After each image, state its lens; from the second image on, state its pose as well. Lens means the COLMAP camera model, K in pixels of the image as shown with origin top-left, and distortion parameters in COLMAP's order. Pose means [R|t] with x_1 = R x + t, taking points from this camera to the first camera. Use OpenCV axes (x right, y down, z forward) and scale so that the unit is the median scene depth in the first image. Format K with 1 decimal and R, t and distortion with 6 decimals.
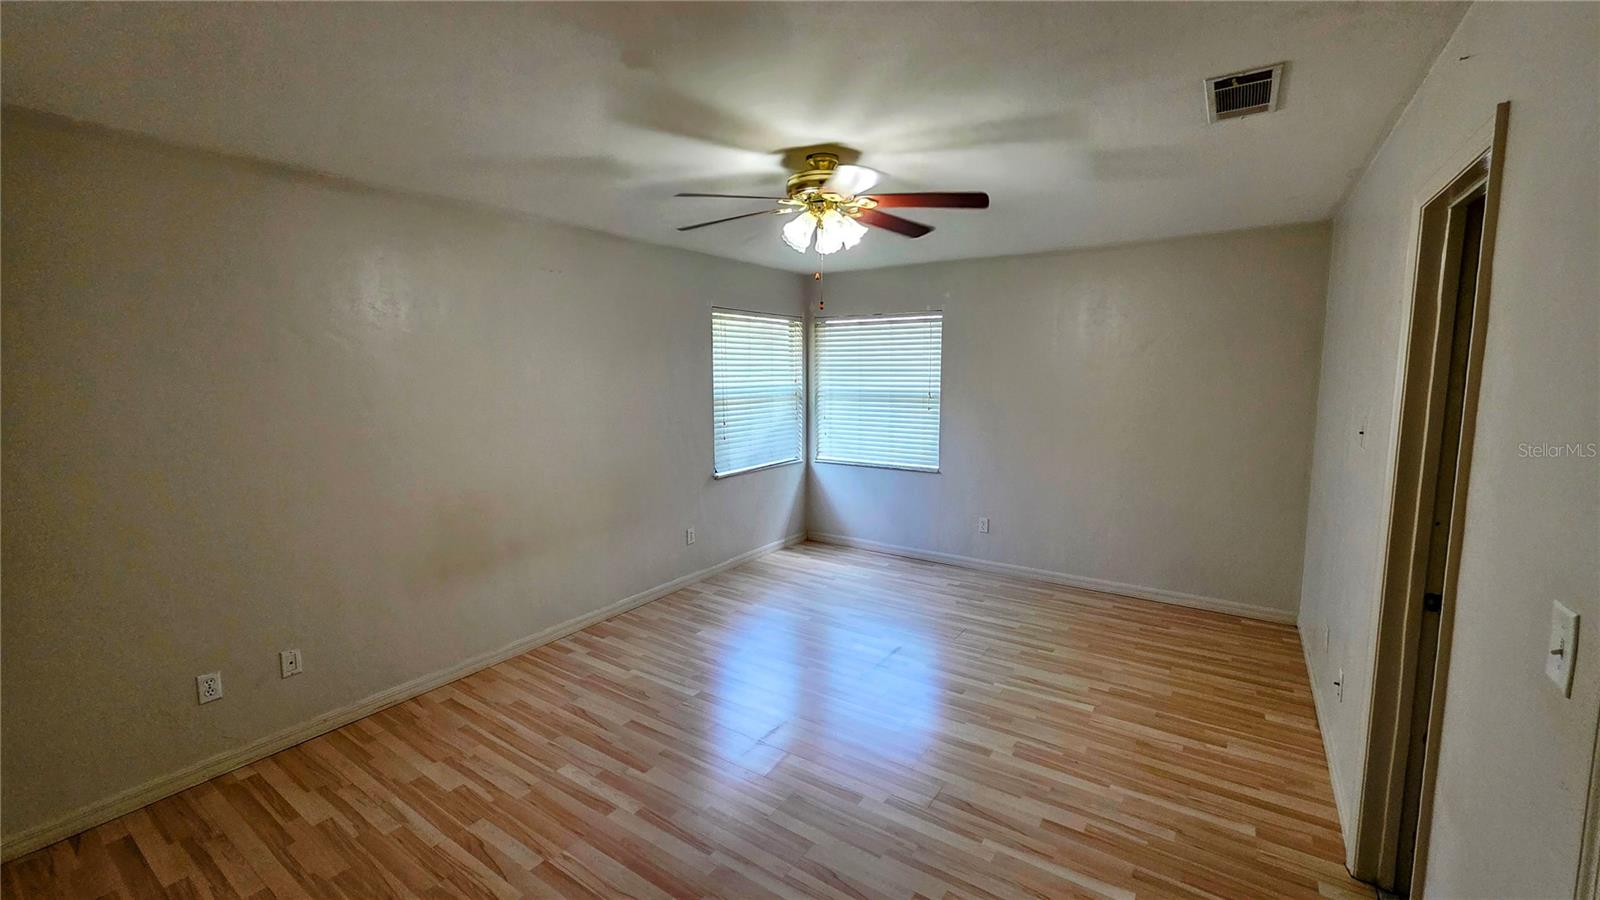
lens RADIAL K [[635.7, 0, 791.8], [0, 635.7, 445.7], [0, 0, 1]] dist [0.000576, 0.000102]
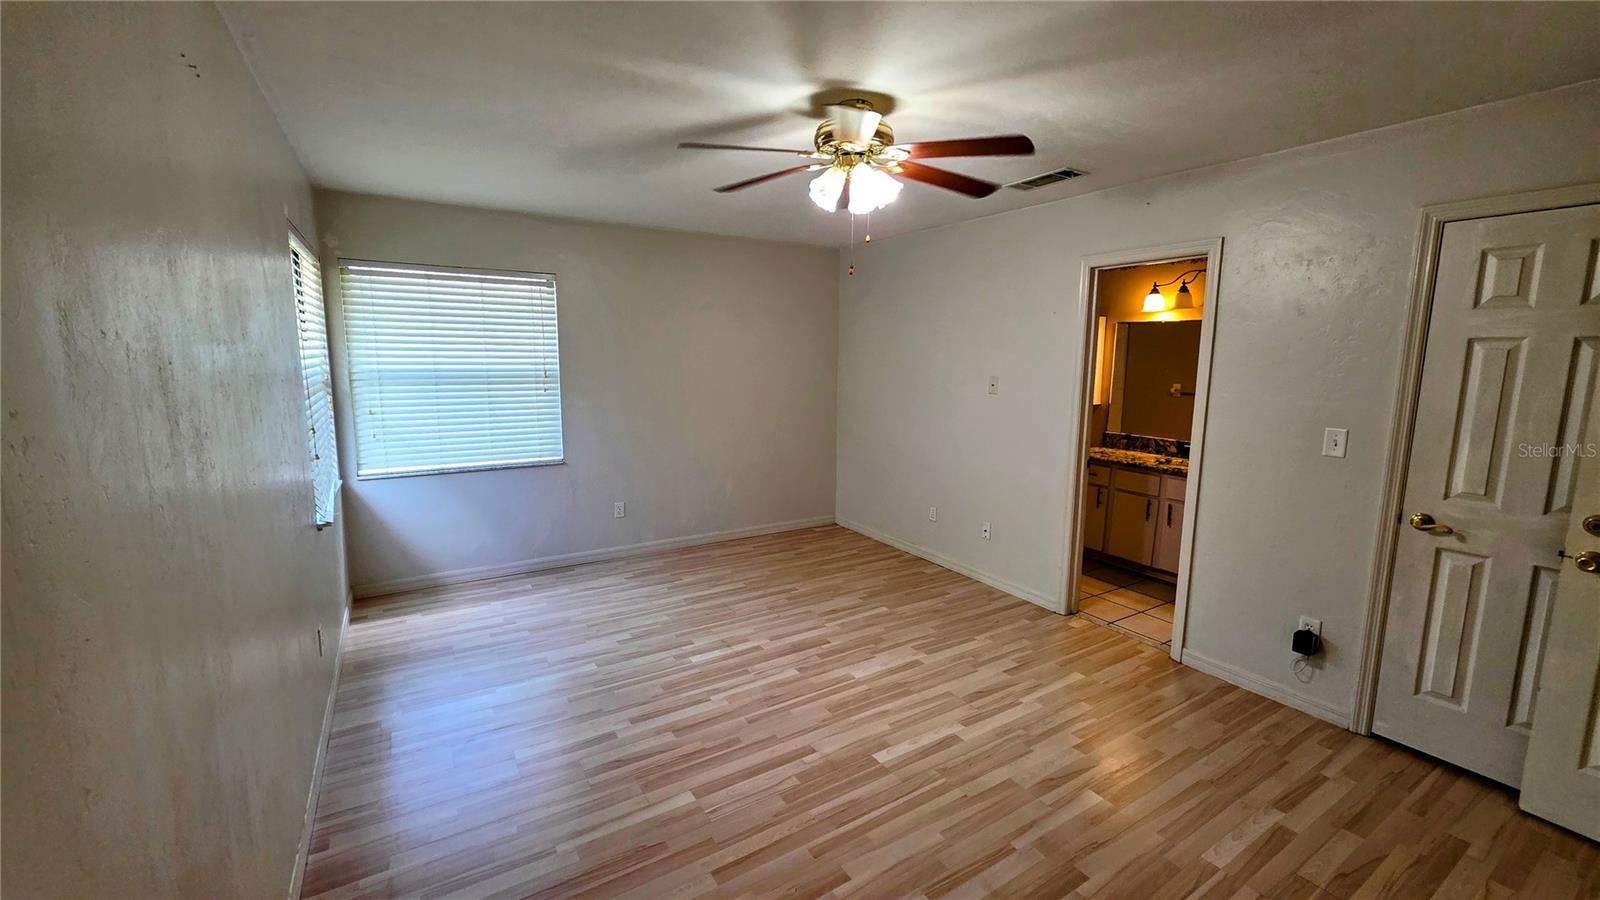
lens RADIAL K [[635.7, 0, 790.4], [0, 635.7, 450.7], [0, 0, 1]] dist [0.000576, 0.000102]
pose [[0.401103, -0.129825, 0.906786, -0.496175], [0.095353, 0.990446, 0.099624, -0.036702], [-0.911056, 0.046506, 0.409650, 0.418676]]
